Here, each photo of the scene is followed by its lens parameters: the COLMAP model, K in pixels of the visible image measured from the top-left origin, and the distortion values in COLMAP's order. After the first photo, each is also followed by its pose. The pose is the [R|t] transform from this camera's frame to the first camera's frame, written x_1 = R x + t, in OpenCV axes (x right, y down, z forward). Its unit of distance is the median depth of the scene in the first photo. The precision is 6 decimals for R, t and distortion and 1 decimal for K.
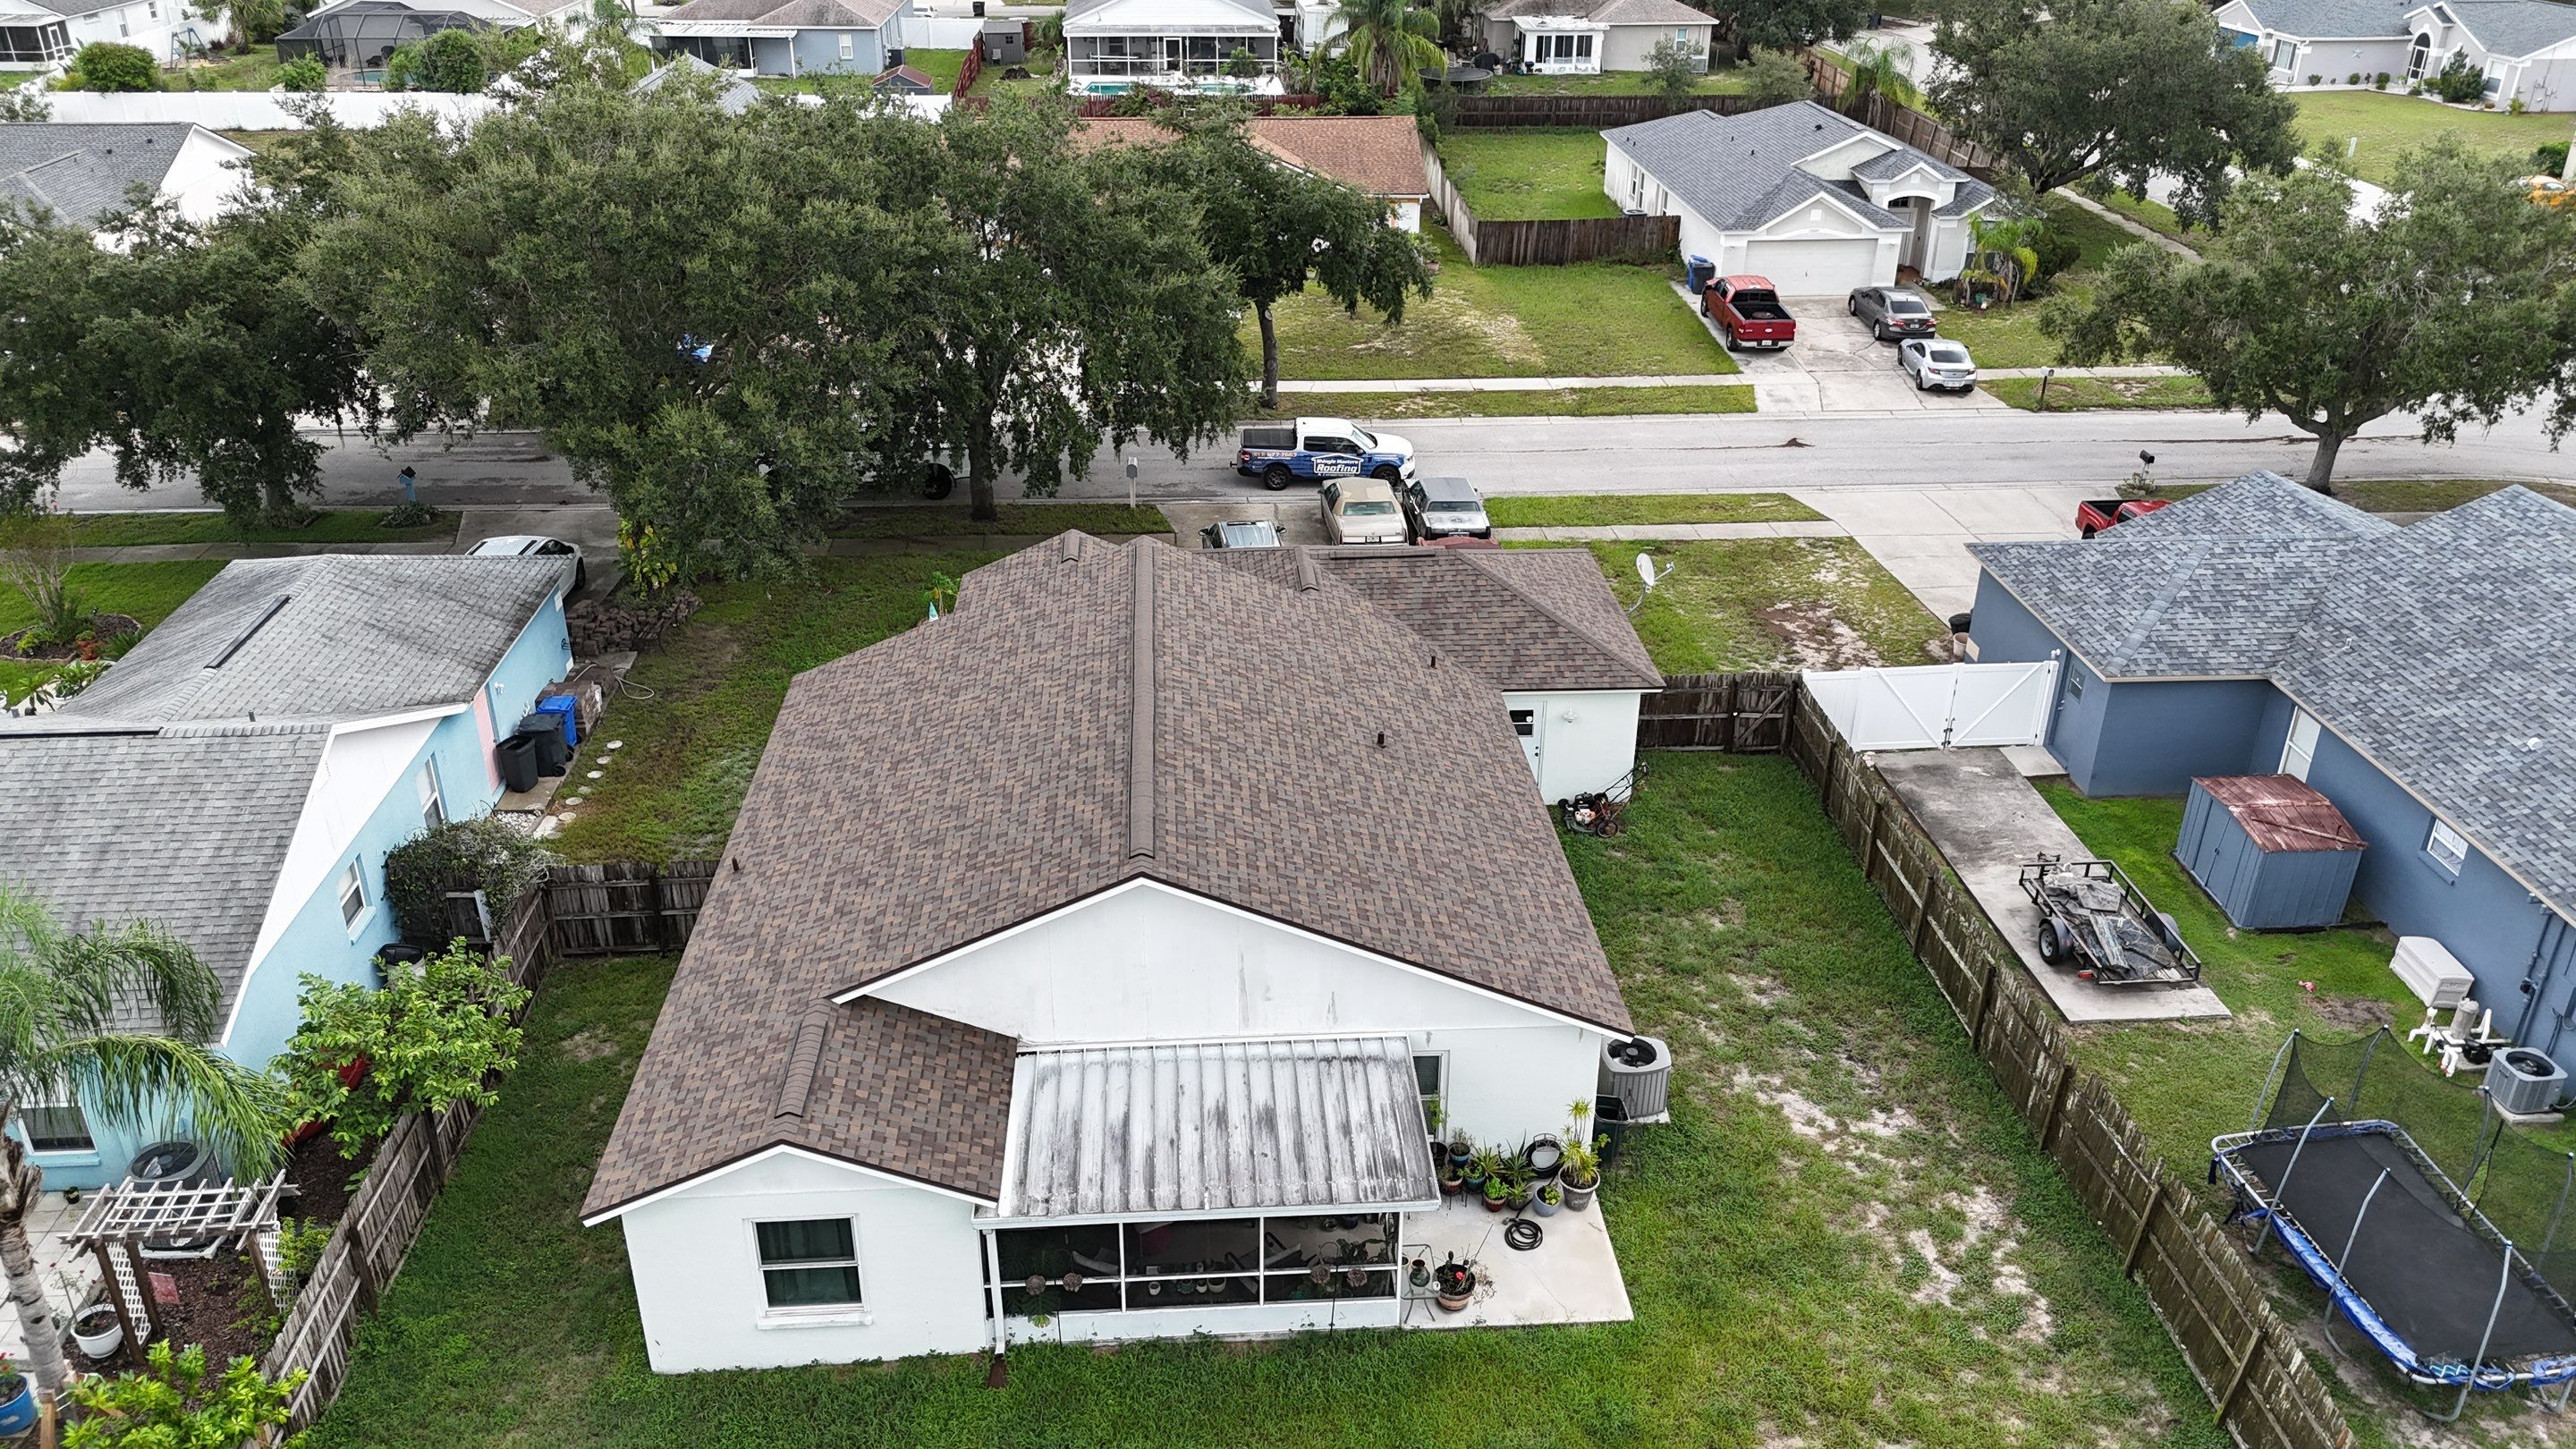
lens RADIAL K [[1897.7, 0, 1294.5], [0, 1897.7, 722.7], [0, 0, 1]] dist [0.073298, -0.070152]
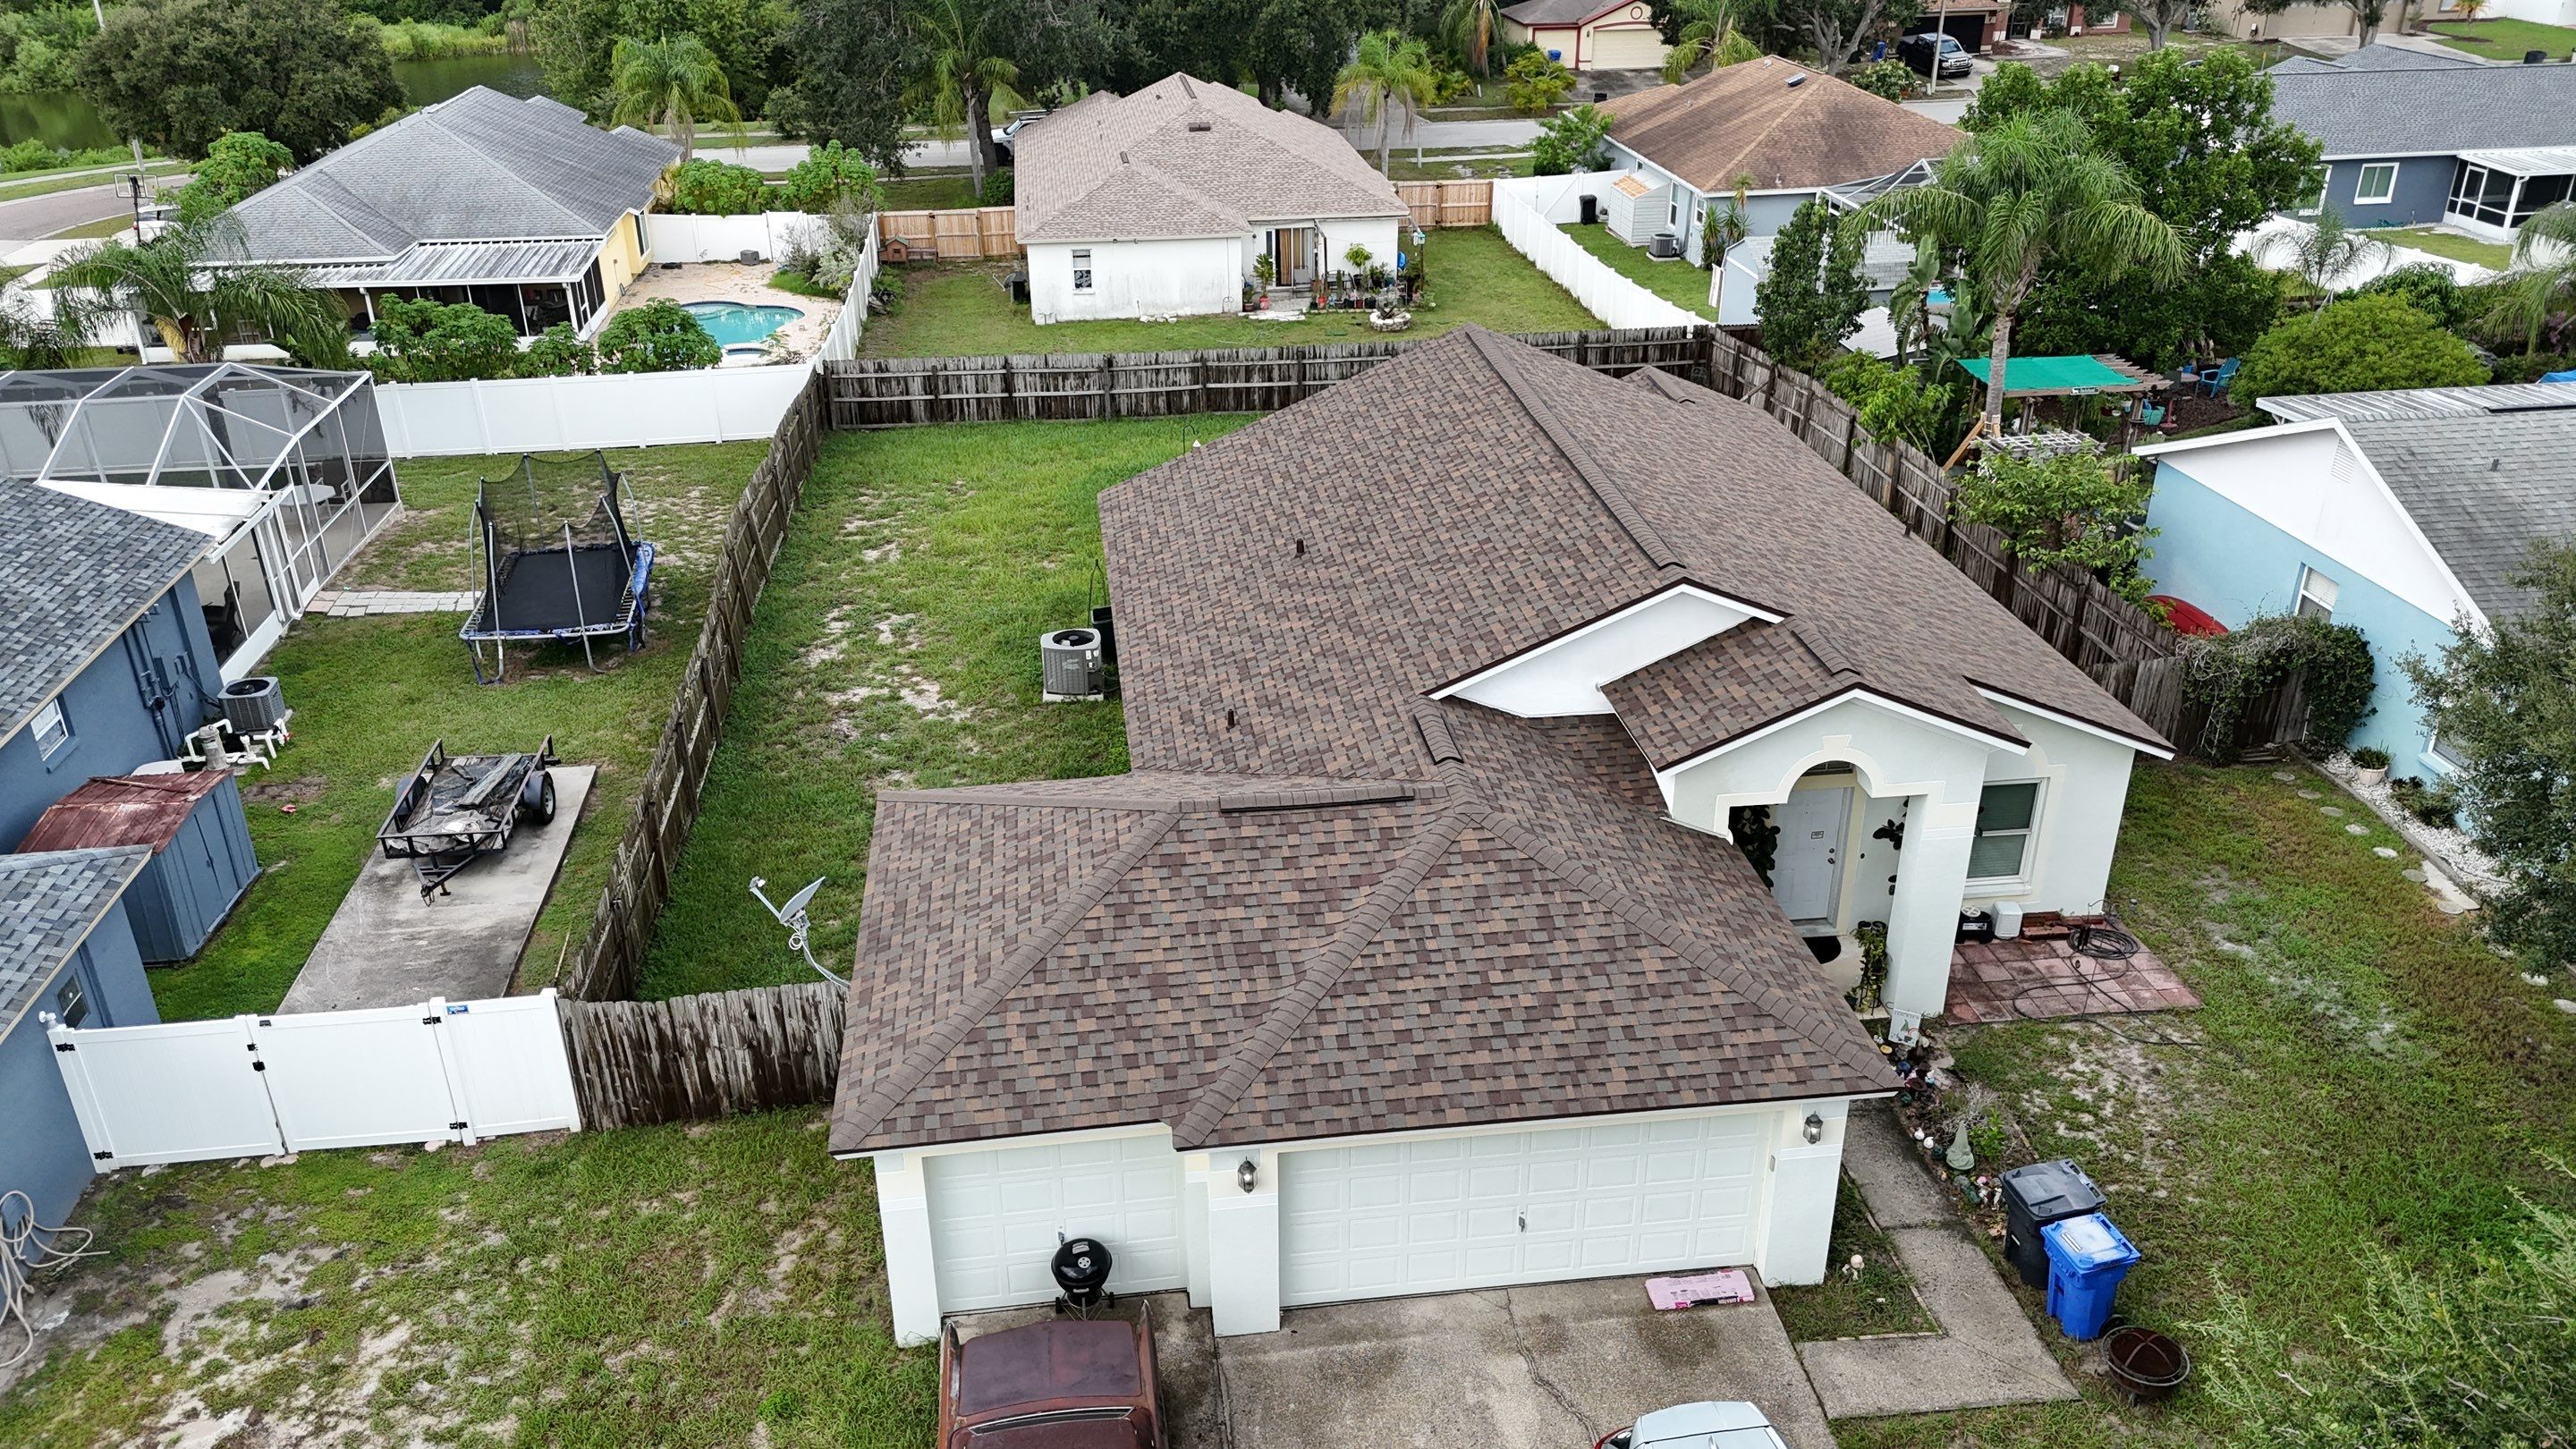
lens RADIAL K [[1897.7, 0, 1285.5], [0, 1897.7, 736.5], [0, 0, 1]] dist [0.073298, -0.070152]
pose [[-0.998456, 0.026526, -0.048798, 0.106089], [-0.023154, 0.599823, 0.799798, -0.702179], [0.050486, 0.799693, -0.598283, 1.723652]]
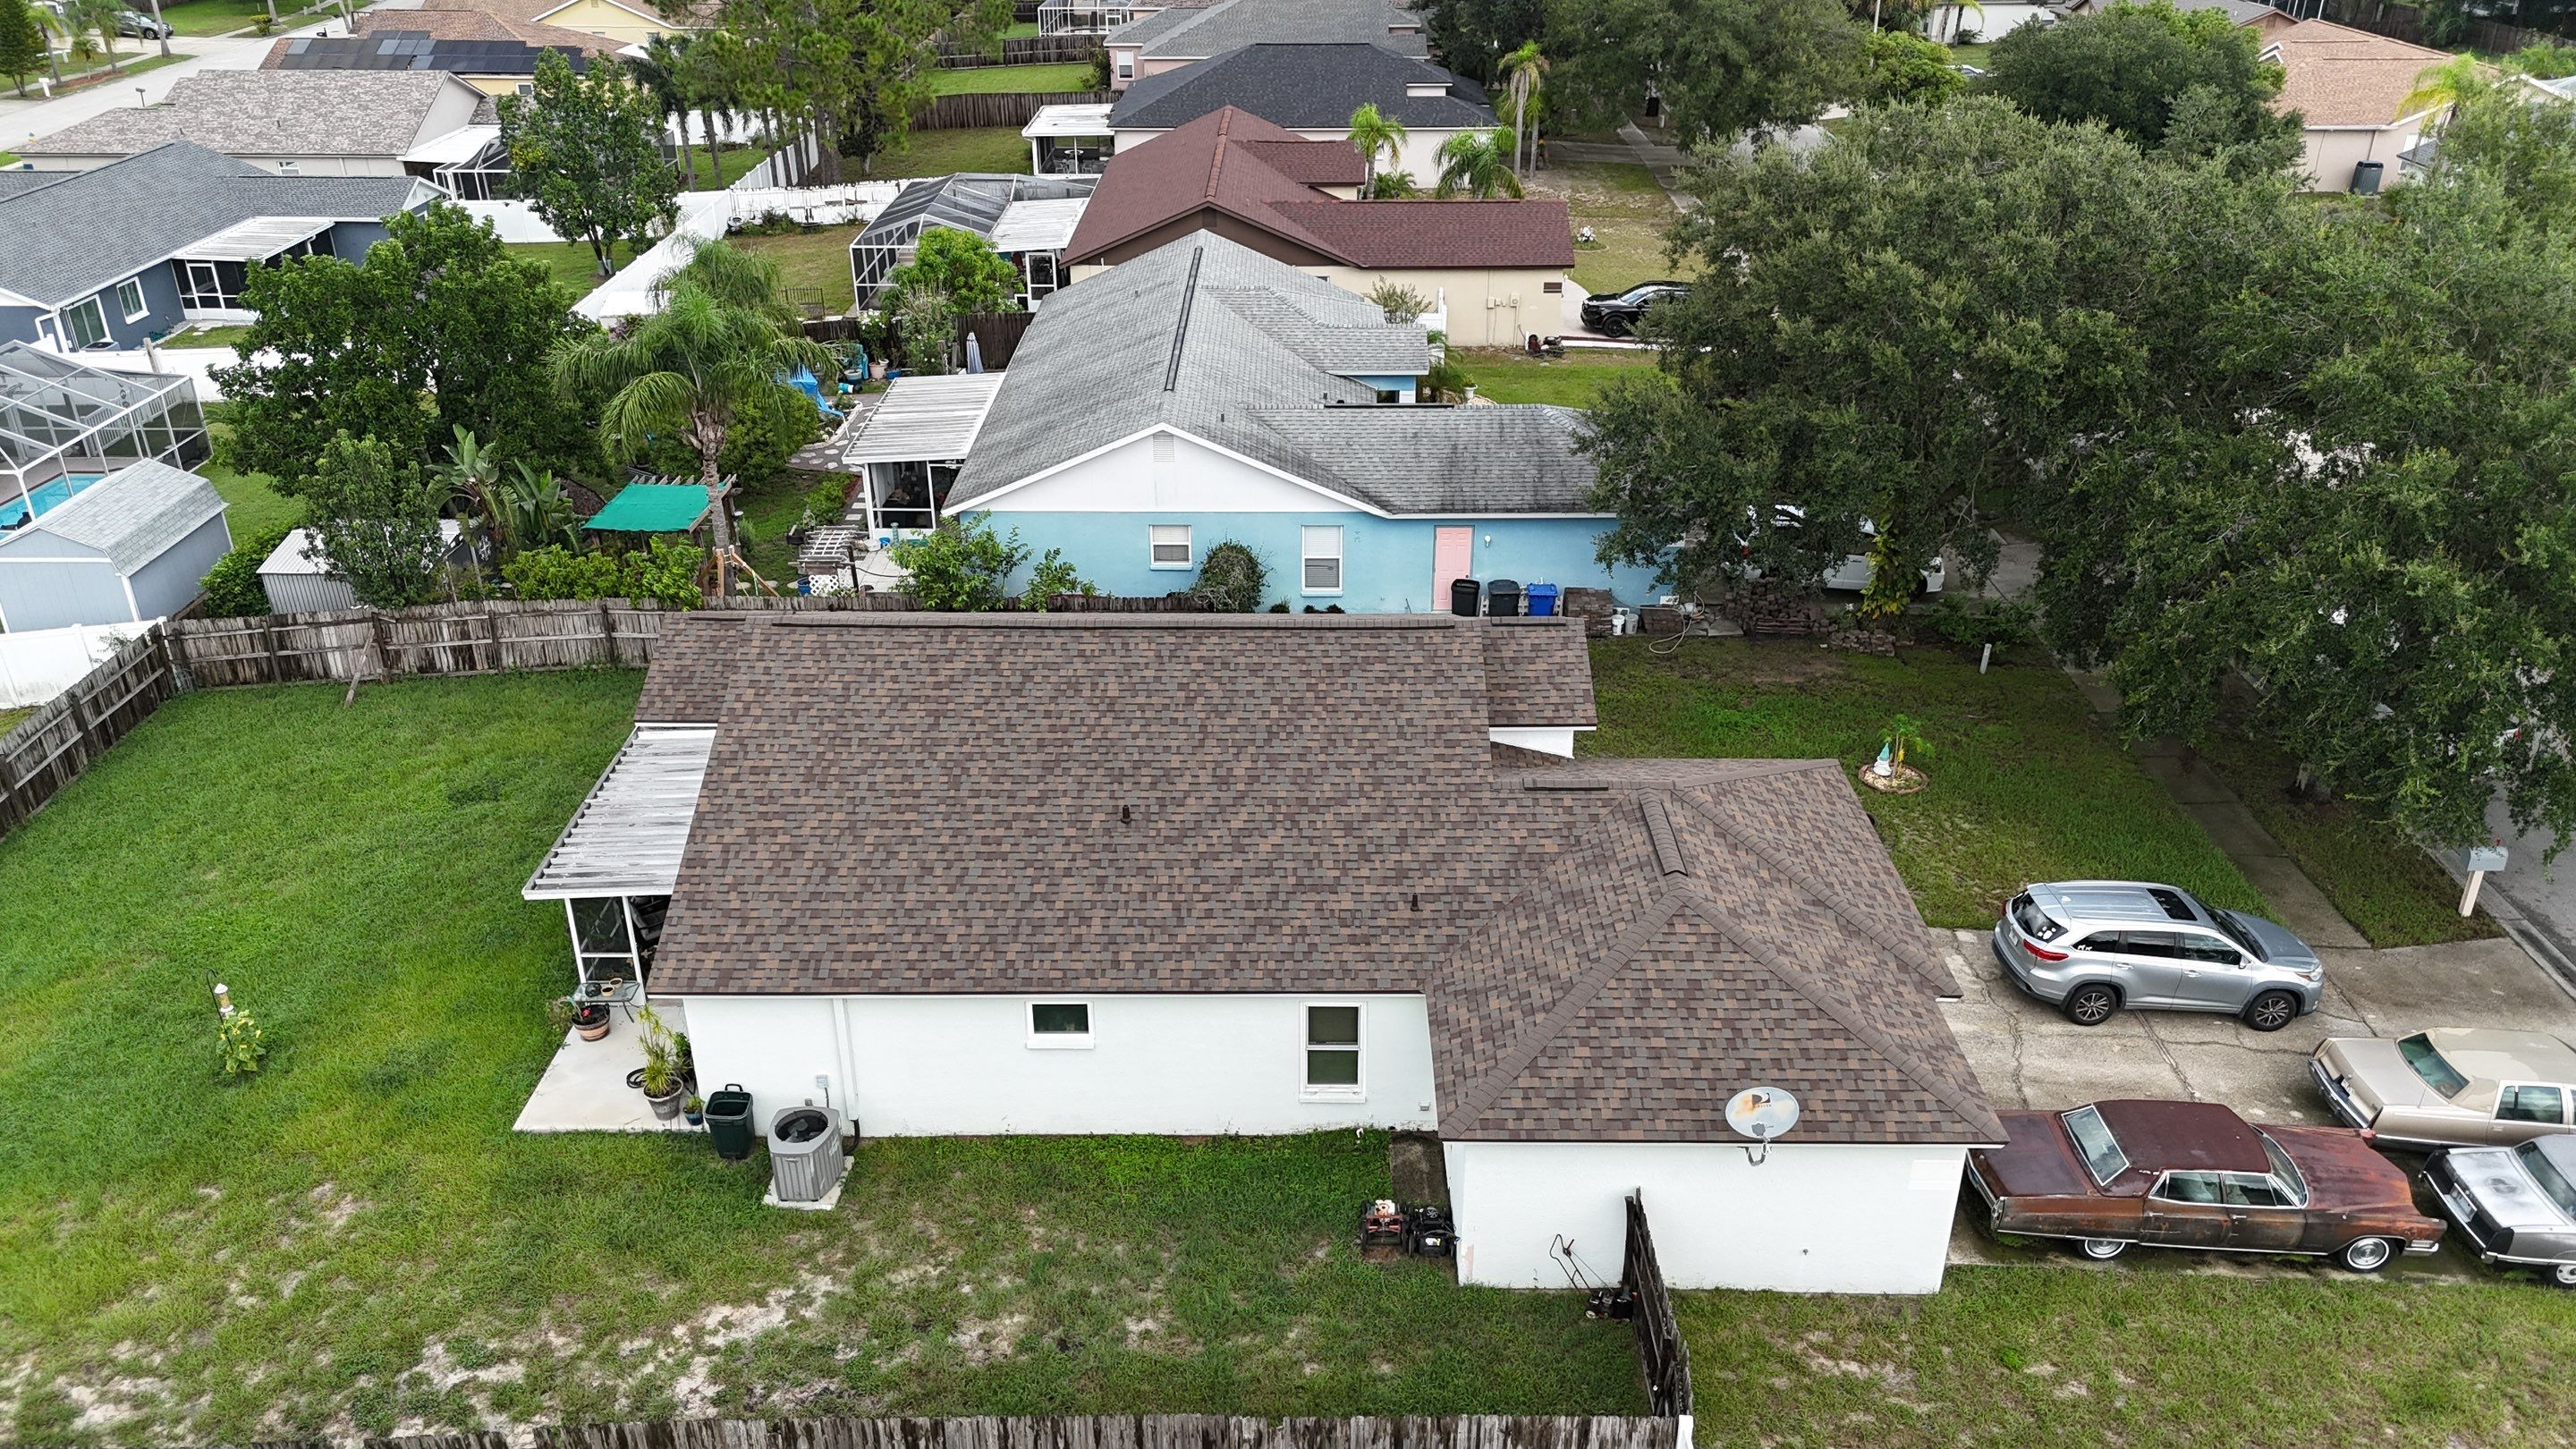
lens RADIAL K [[1897.7, 0, 1291.5], [0, 1897.7, 711.2], [0, 0, 1]] dist [0.073298, -0.070152]
pose [[-0.075625, 0.437042, -0.896256, 0.906287], [-0.446339, 0.788918, 0.422362, -0.488827], [0.891663, 0.431975, 0.135407, 0.991683]]
